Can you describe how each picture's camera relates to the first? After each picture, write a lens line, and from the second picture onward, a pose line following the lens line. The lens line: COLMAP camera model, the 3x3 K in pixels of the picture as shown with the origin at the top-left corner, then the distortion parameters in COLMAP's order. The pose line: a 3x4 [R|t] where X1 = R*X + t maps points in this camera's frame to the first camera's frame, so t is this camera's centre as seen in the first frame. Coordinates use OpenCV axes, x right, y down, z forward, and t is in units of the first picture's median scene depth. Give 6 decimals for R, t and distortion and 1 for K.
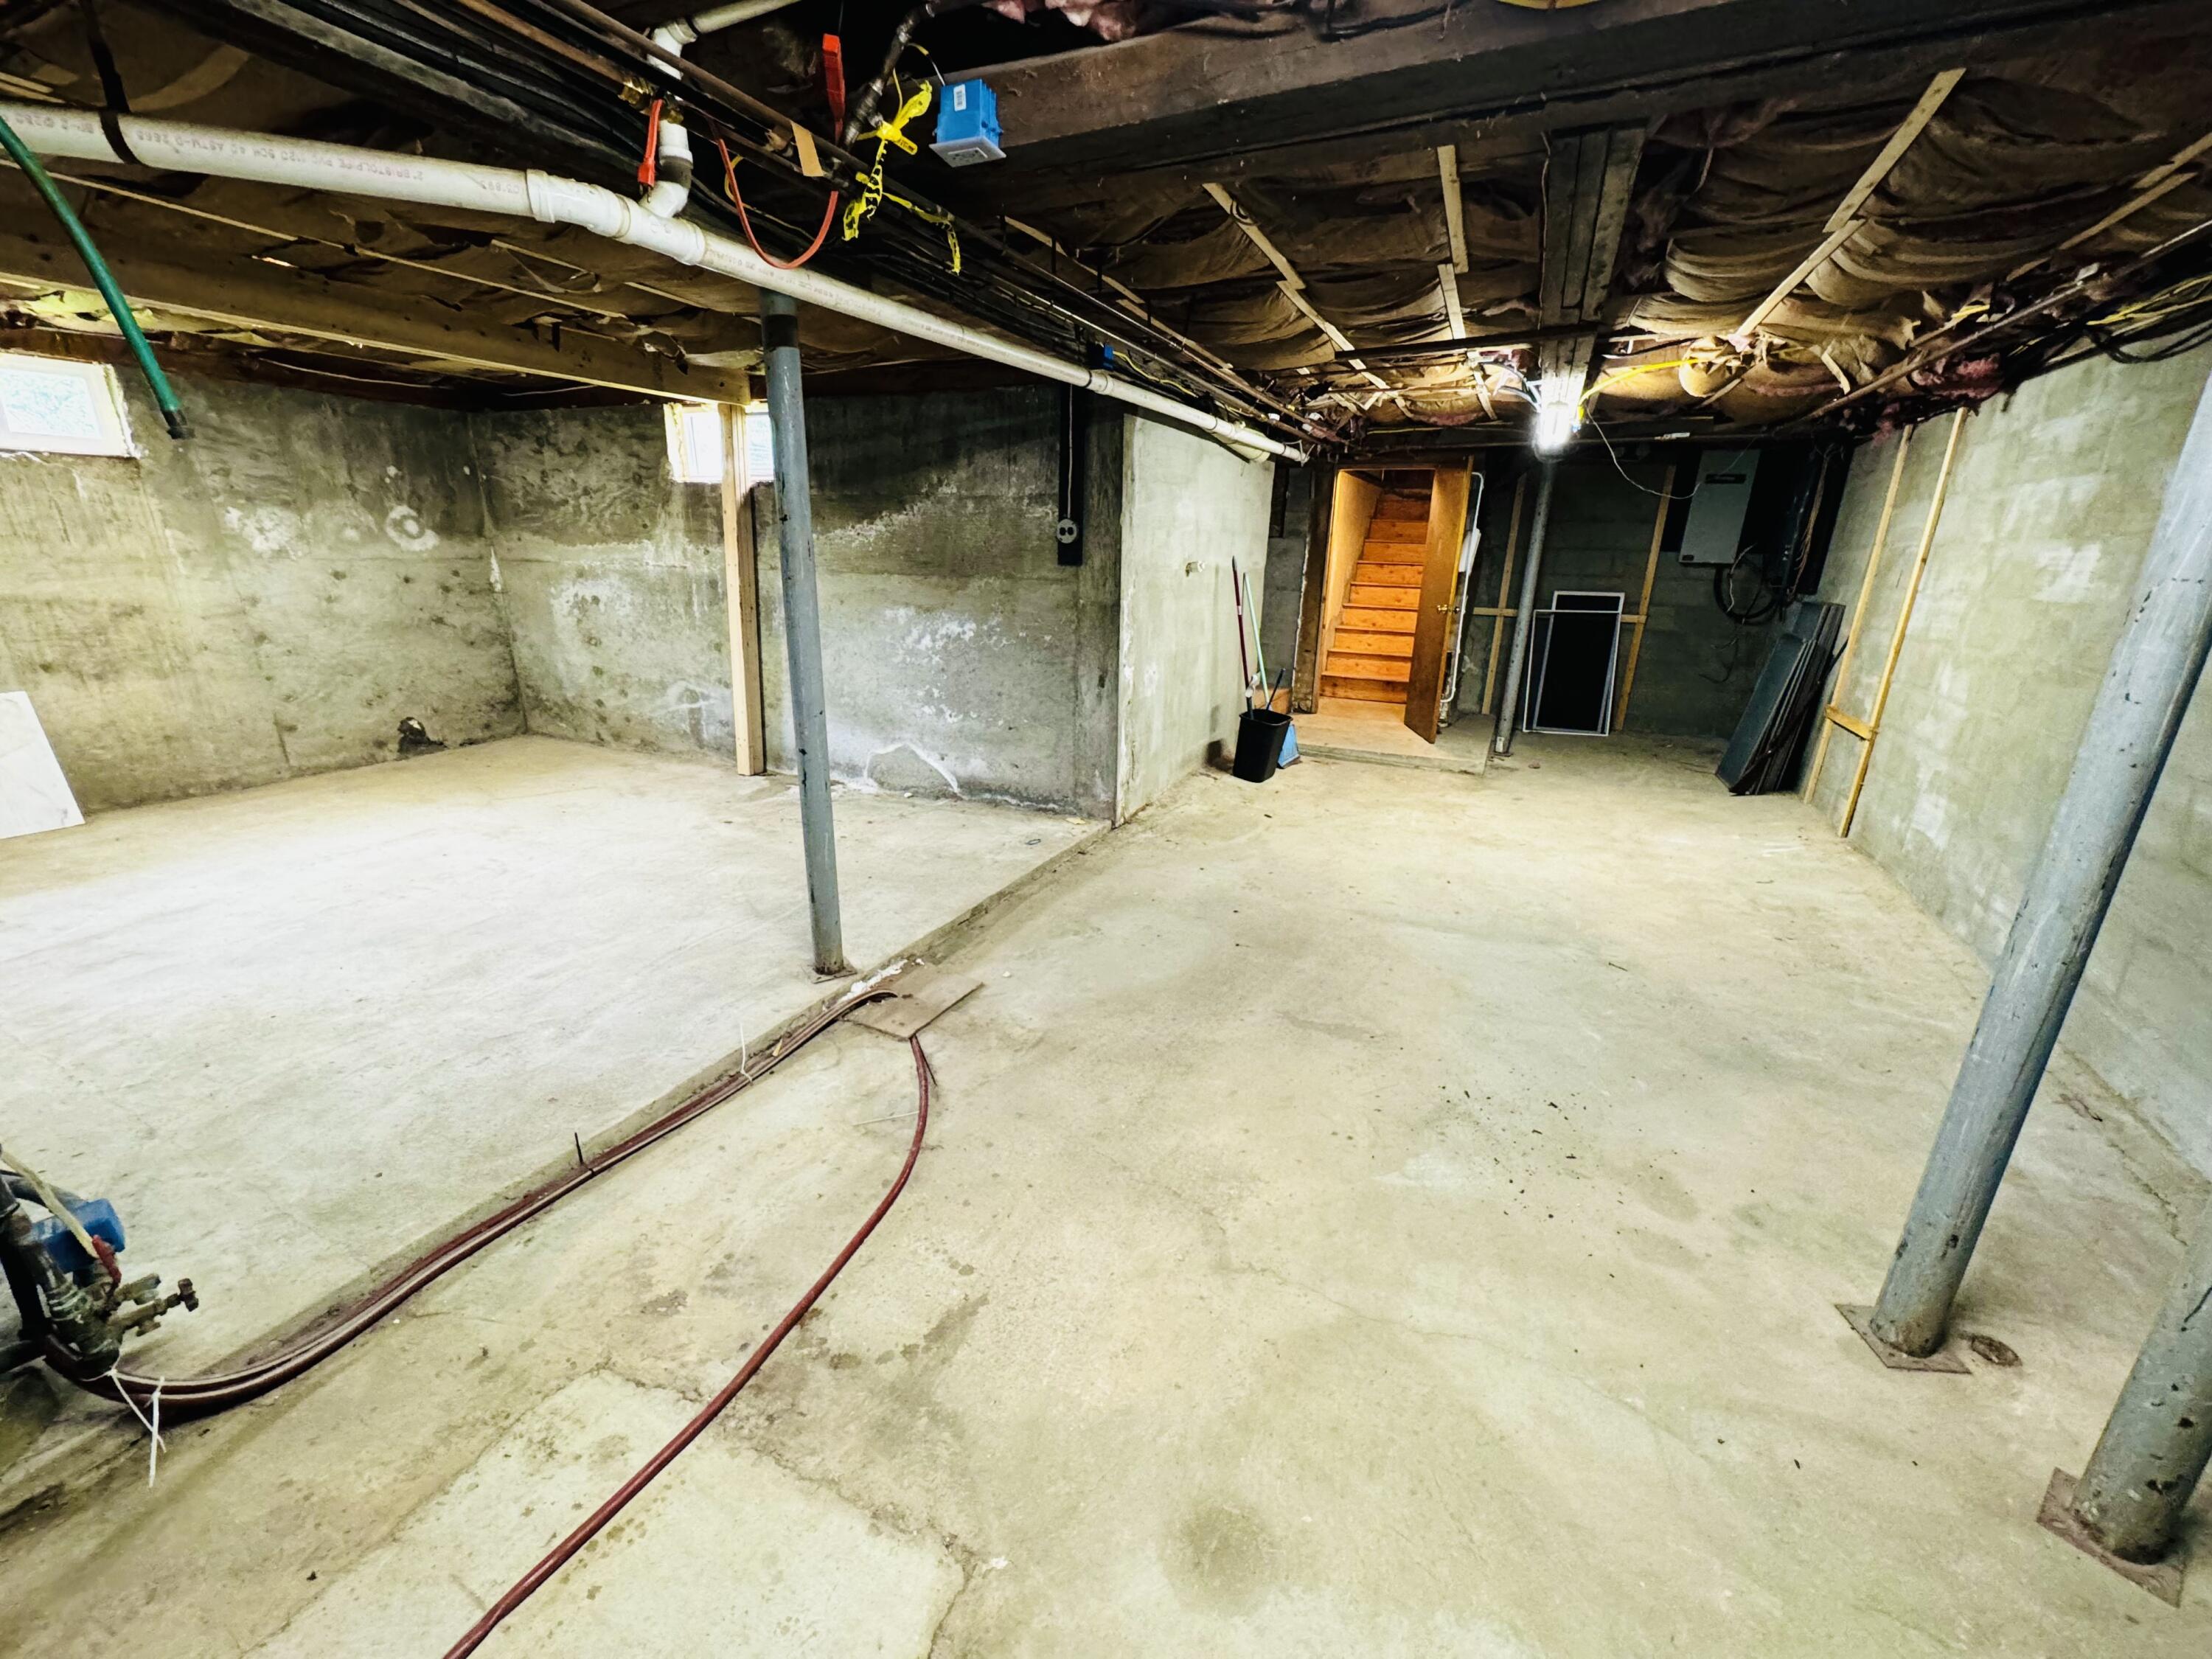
lens RADIAL K [[883.2, 0, 1106.5], [0, 883.2, 831.6], [0, 0, 1]] dist [-0.003748, 0.000528]
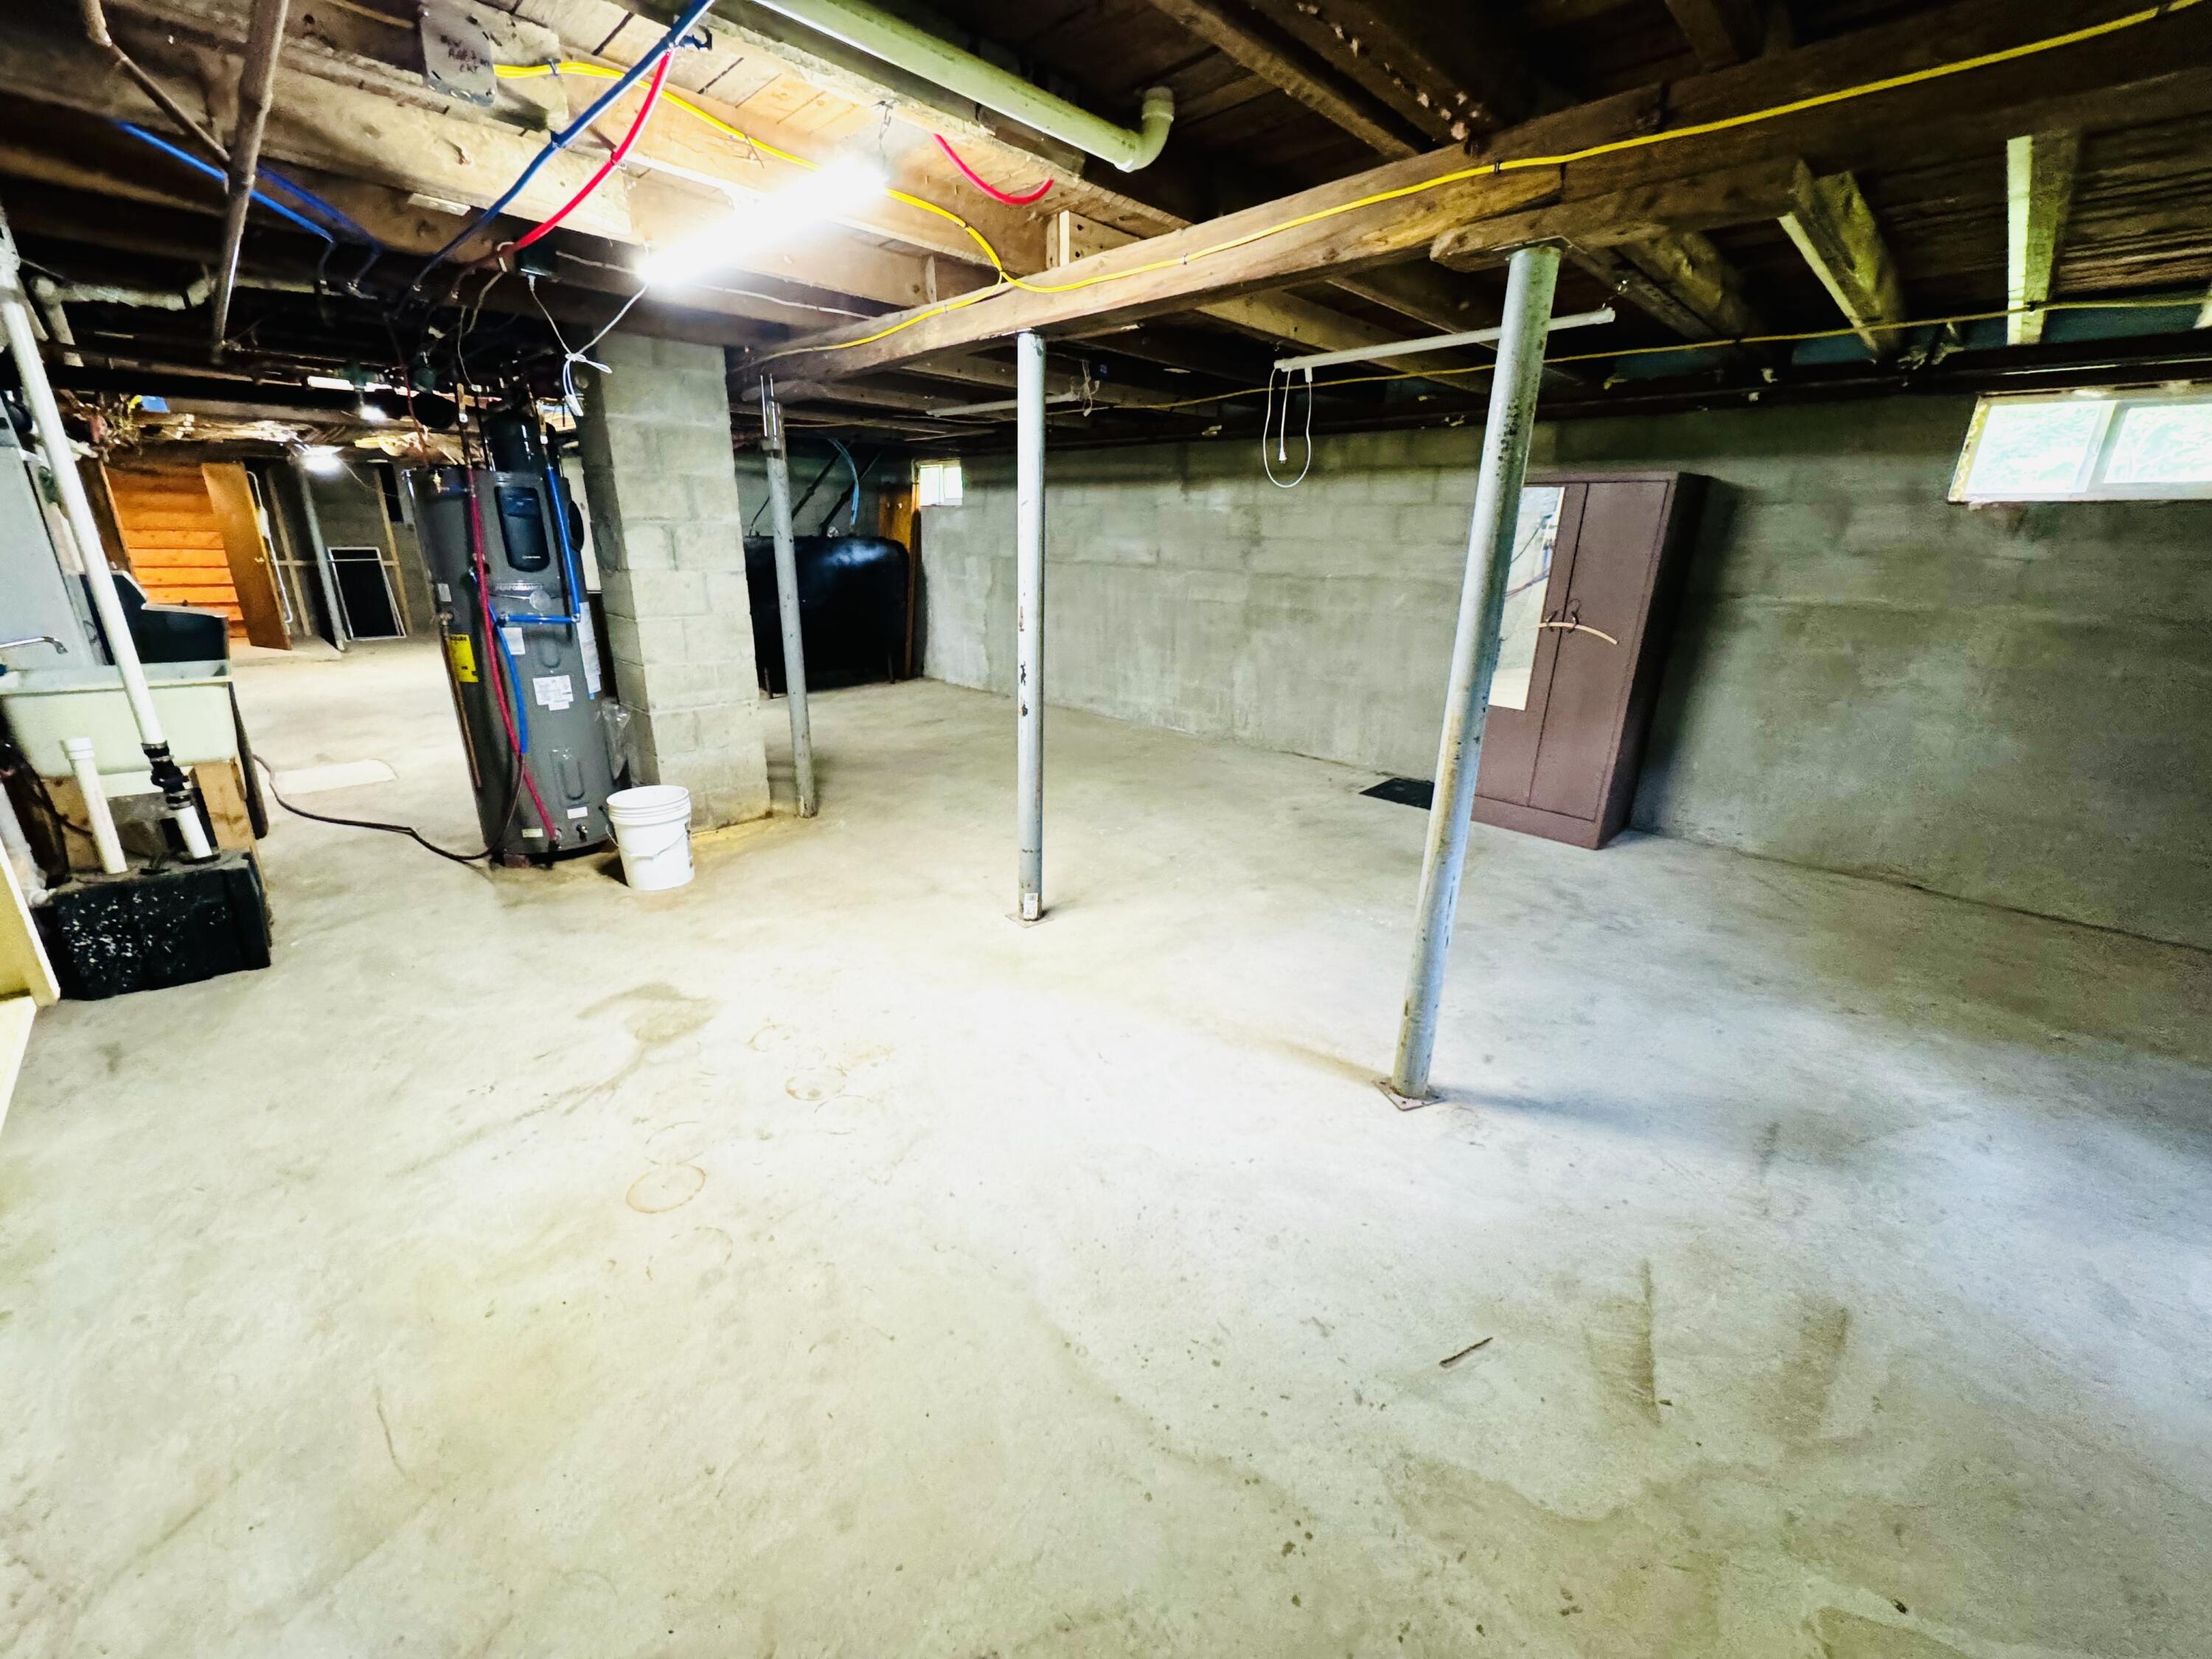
lens RADIAL K [[883.2, 0, 1106.5], [0, 883.2, 831.6], [0, 0, 1]] dist [-0.003748, 0.000528]
pose [[0.338923, -0.309536, 0.888436, -0.887291], [0.268396, 0.936896, 0.224032, 0.340983], [-0.901718, 0.162523, 0.400614, -1.219058]]
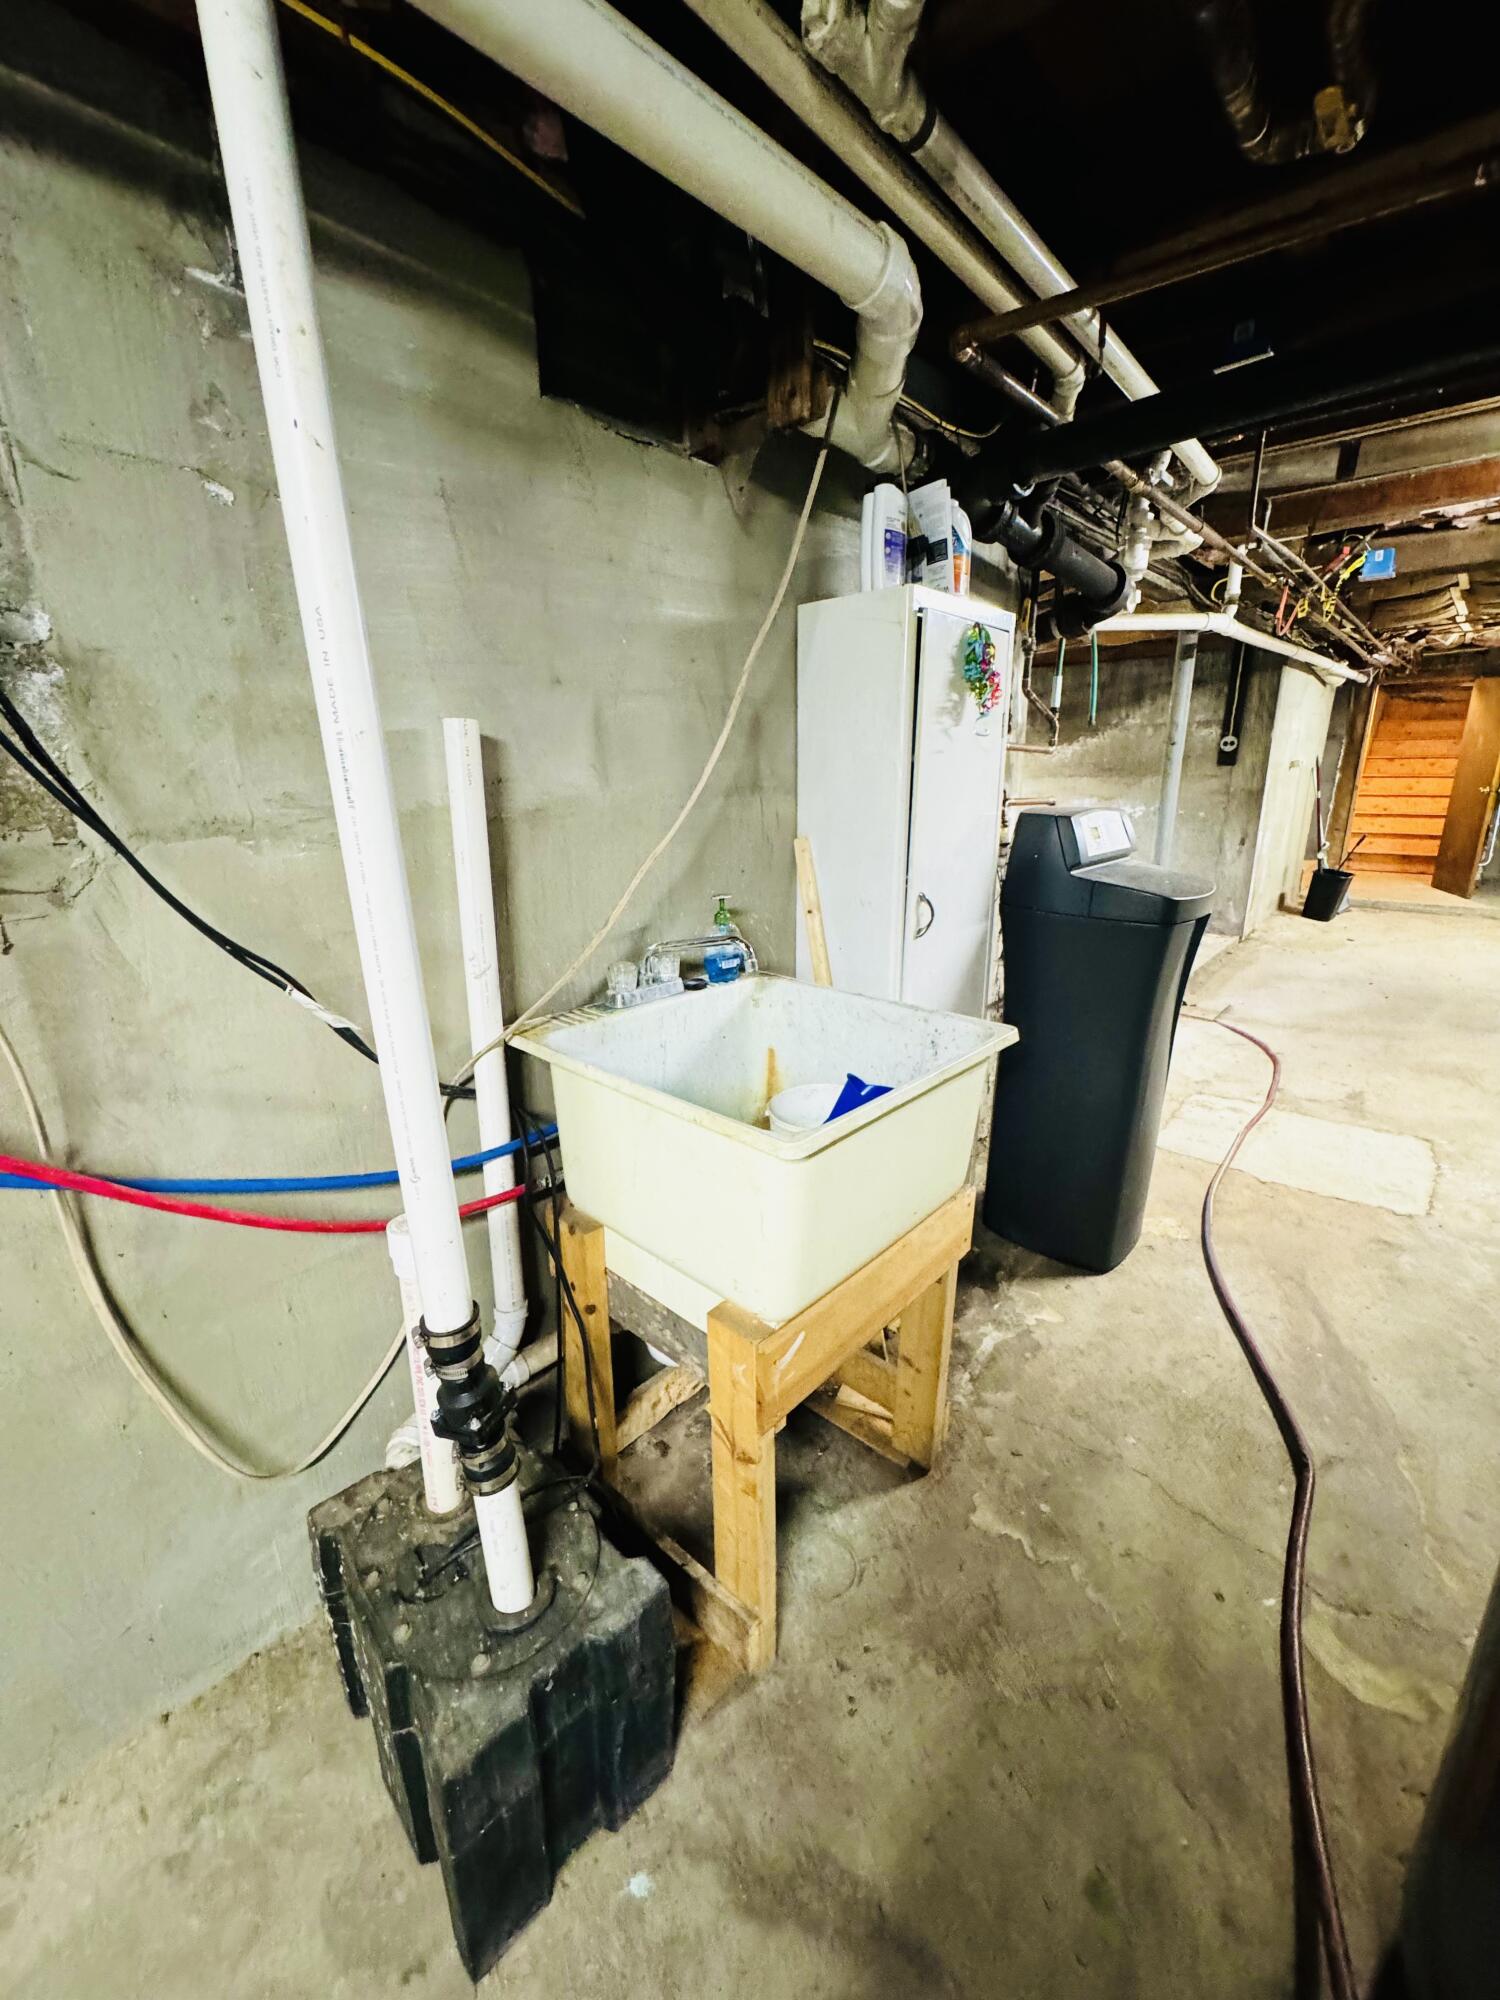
lens RADIAL K [[798.5, 0, 750.0], [0, 798.5, 1000.0], [0, 0, 1]] dist [-0.003748, 0.000528]
pose [[0.958342, 0.038330, -0.283038, -0.410332], [-0.045204, 0.998819, -0.017791, 0.159092], [0.282022, 0.029844, 0.958944, -0.523433]]
